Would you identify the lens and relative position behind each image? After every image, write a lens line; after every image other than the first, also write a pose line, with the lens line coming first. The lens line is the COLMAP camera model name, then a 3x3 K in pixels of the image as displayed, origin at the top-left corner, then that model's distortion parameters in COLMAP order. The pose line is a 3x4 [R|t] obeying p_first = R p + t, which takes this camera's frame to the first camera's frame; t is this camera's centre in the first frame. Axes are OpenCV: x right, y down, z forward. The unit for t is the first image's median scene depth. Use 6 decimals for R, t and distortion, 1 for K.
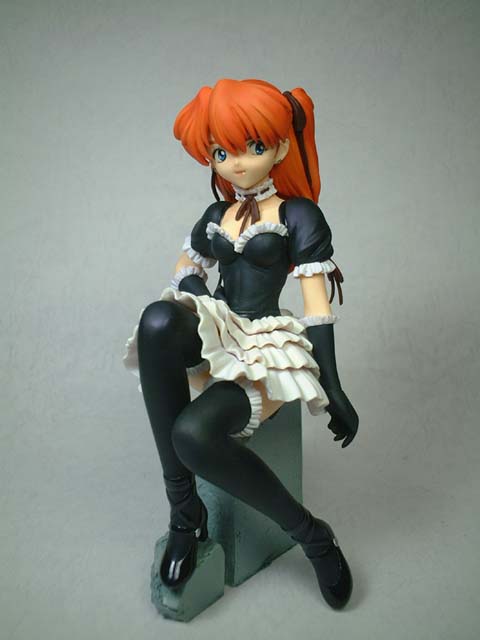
lens RADIAL K [[796.9, 0, 240.0], [0, 796.9, 320.0], [0, 0, 1]] dist [-0.100719, 0.047413]
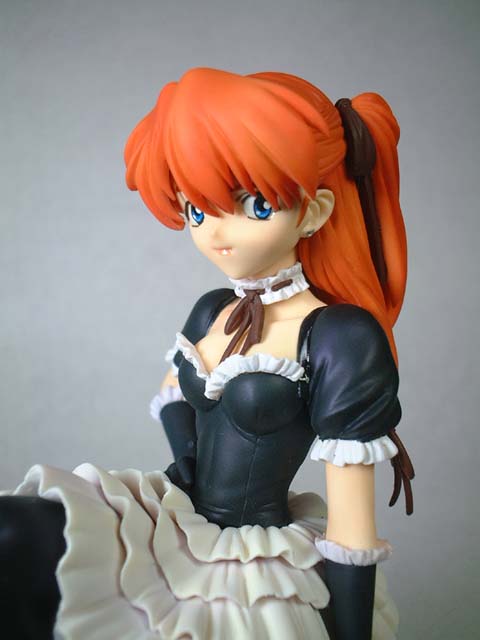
lens RADIAL K [[796.9, 0, 240.0], [0, 796.9, 320.0], [0, 0, 1]] dist [-0.100719, 0.047413]
pose [[0.956837, 0.117421, -0.265848, 0.150520], [-0.120965, 0.992652, 0.003064, -0.140825], [0.264254, 0.029227, 0.964010, 0.494869]]
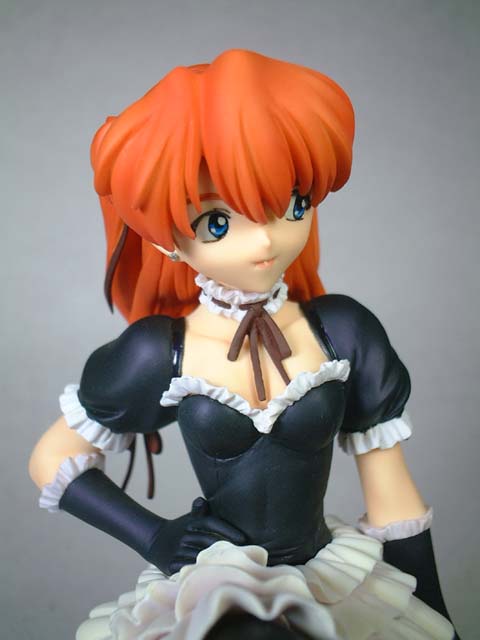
lens RADIAL K [[796.9, 0, 240.0], [0, 796.9, 320.0], [0, 0, 1]] dist [-0.100719, 0.047413]
pose [[0.884224, -0.109676, 0.454003, -0.222686], [0.150448, 0.987112, -0.054553, -0.125582], [-0.442168, 0.116541, 0.889329, 0.586048]]
